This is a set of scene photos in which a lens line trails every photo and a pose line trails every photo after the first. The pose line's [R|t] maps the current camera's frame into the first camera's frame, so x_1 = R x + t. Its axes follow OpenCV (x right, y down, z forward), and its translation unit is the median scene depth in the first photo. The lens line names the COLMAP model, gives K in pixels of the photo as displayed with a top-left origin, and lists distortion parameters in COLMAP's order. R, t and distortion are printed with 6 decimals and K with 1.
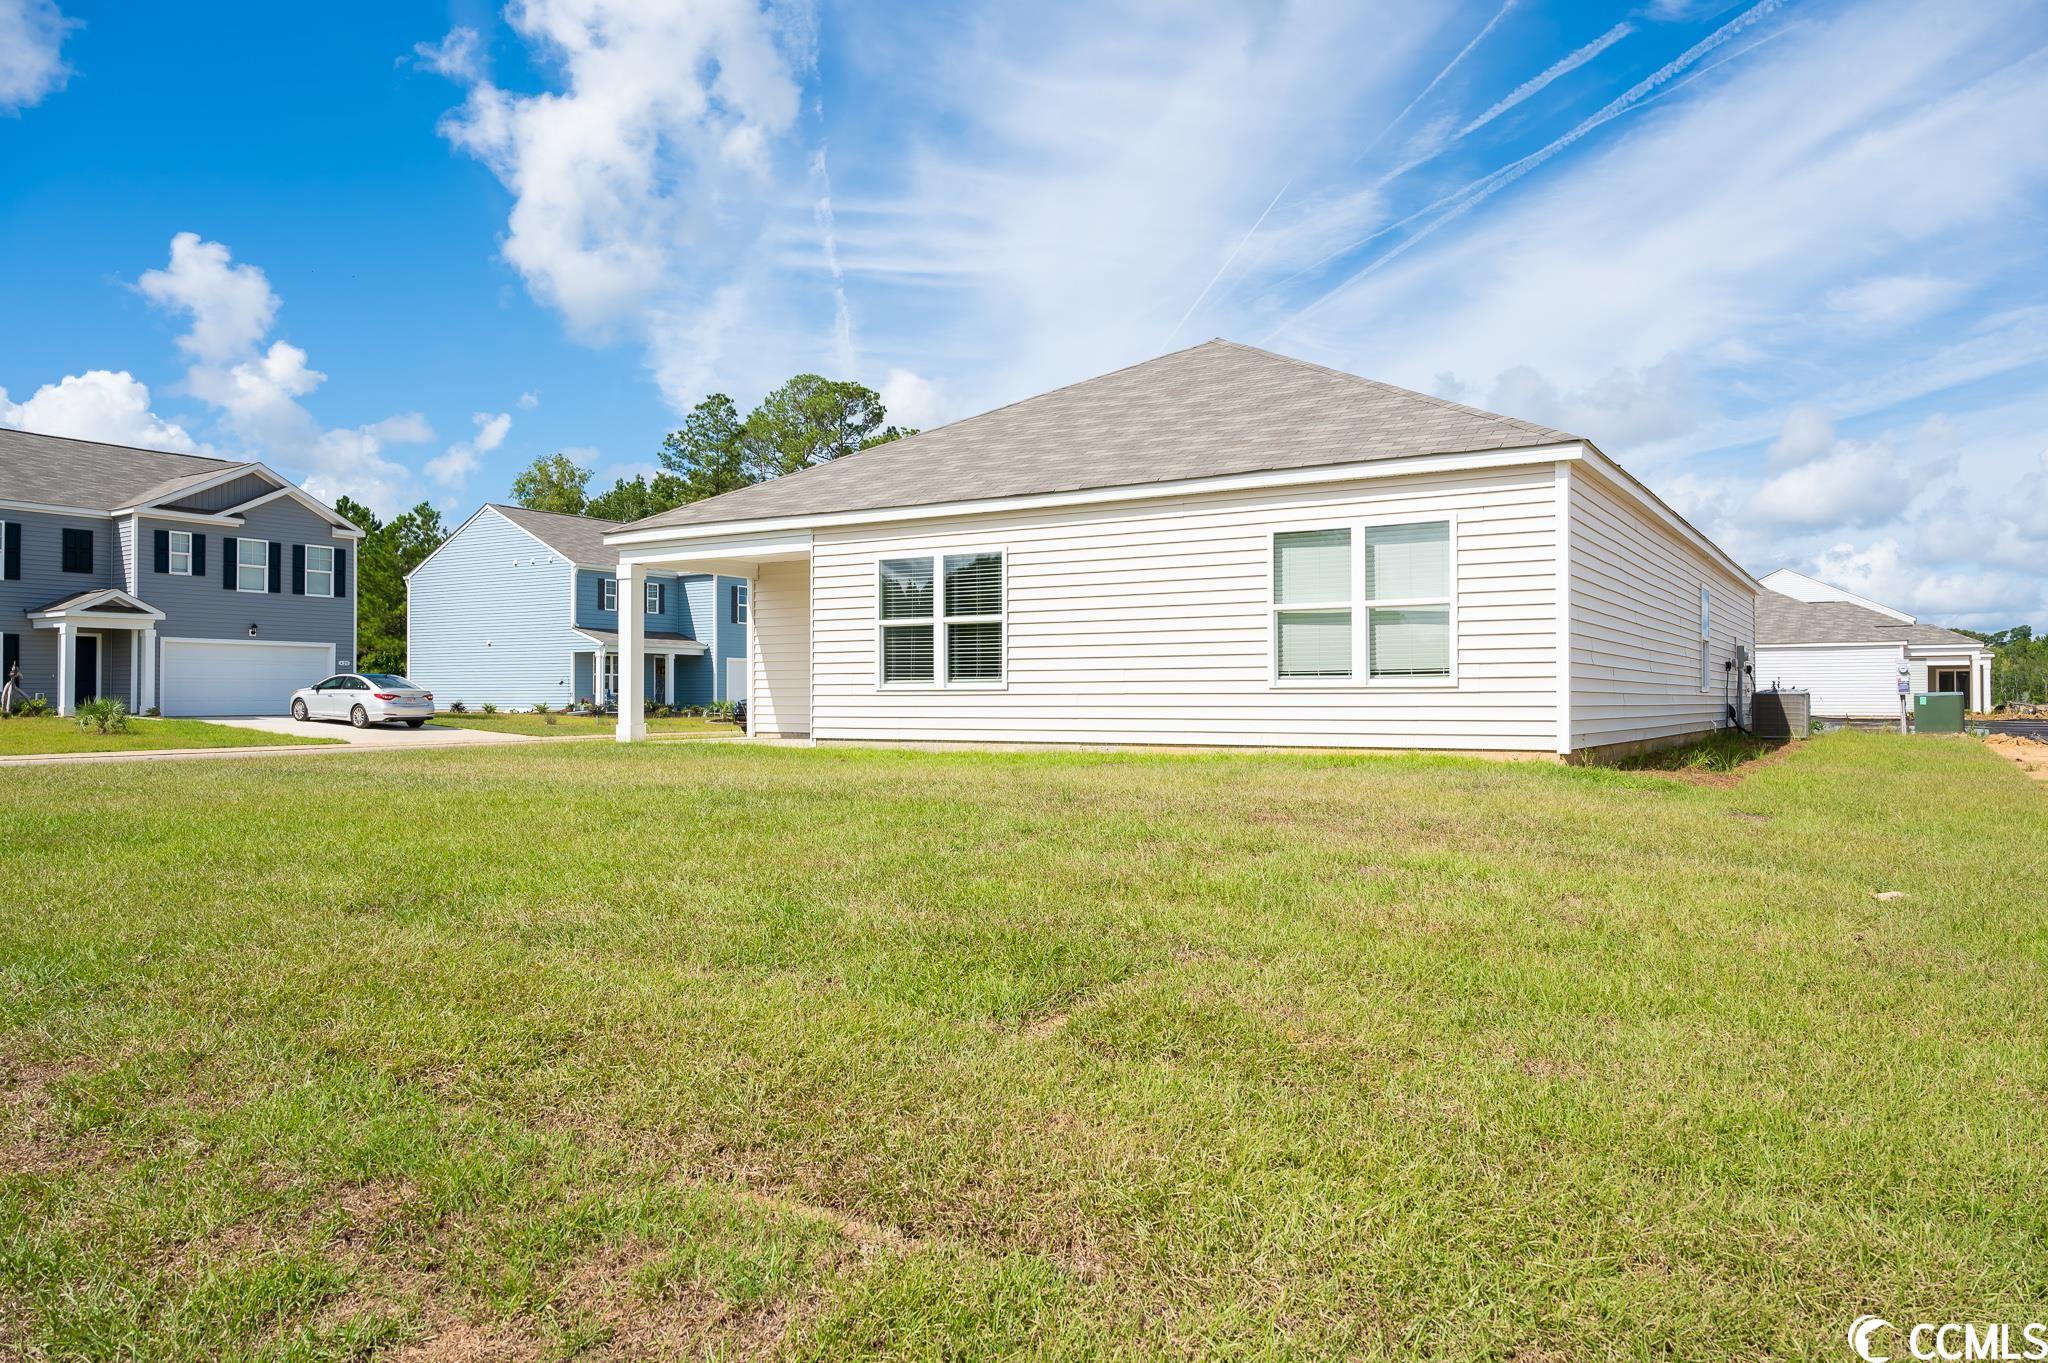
lens RADIAL K [[1377.8, 0, 1013.1], [0, 1377.8, 683.0], [0, 0, 1]] dist [-0.024830, 0.006822]
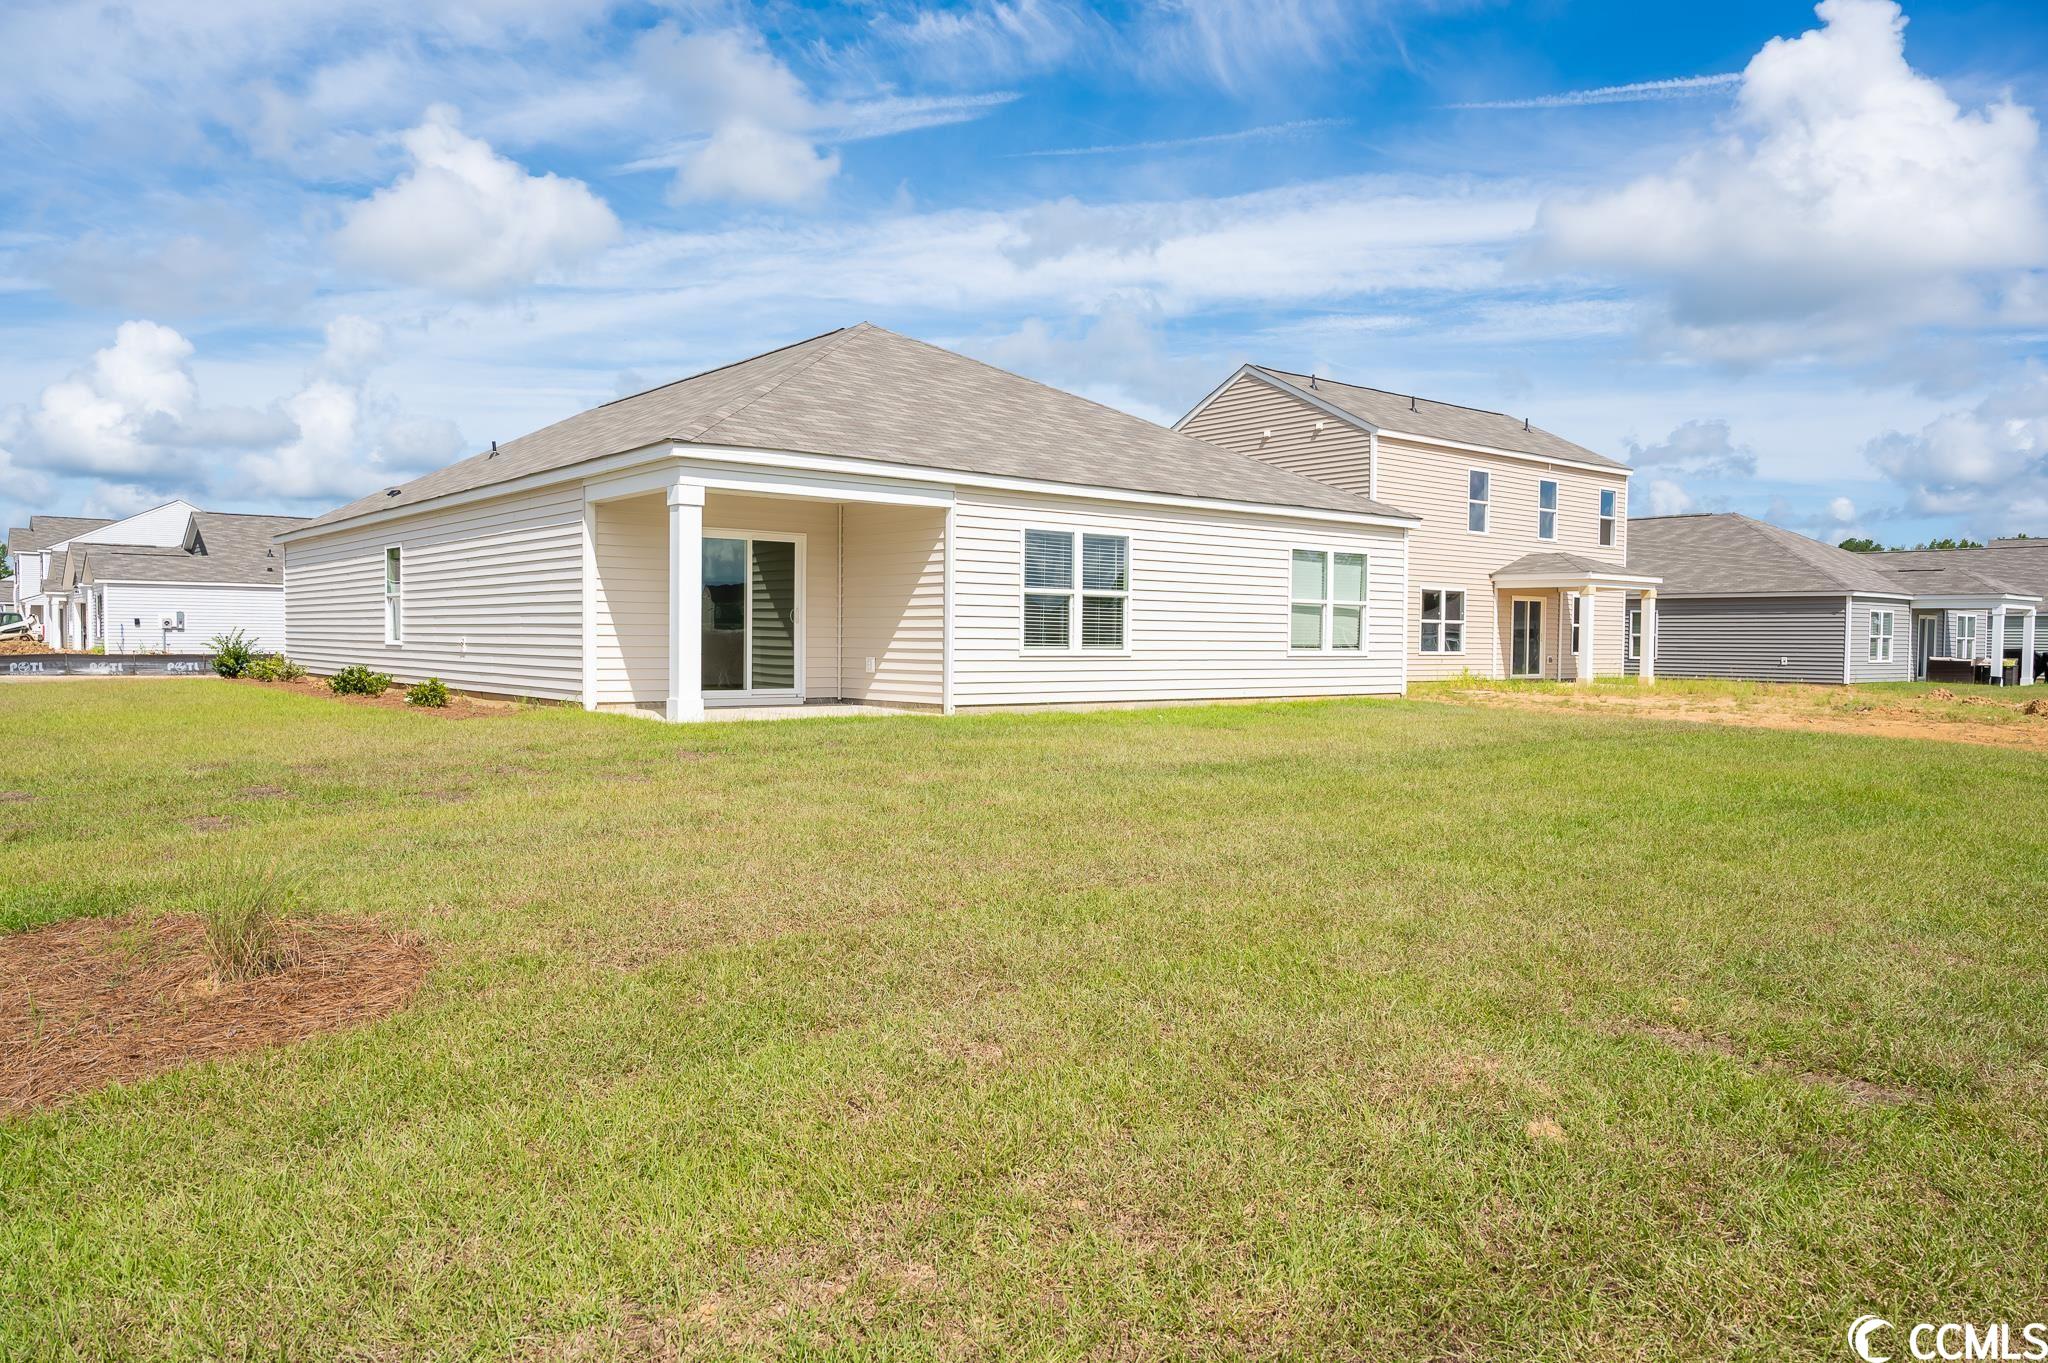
lens RADIAL K [[1377.8, 0, 1023.5], [0, 1377.8, 678.3], [0, 0, 1]] dist [-0.024830, 0.006822]
pose [[0.308820, -0.026526, 0.950751, -1.111753], [-0.025028, 0.999038, 0.036003, -0.015511], [-0.950791, -0.034913, 0.307859, 0.706195]]
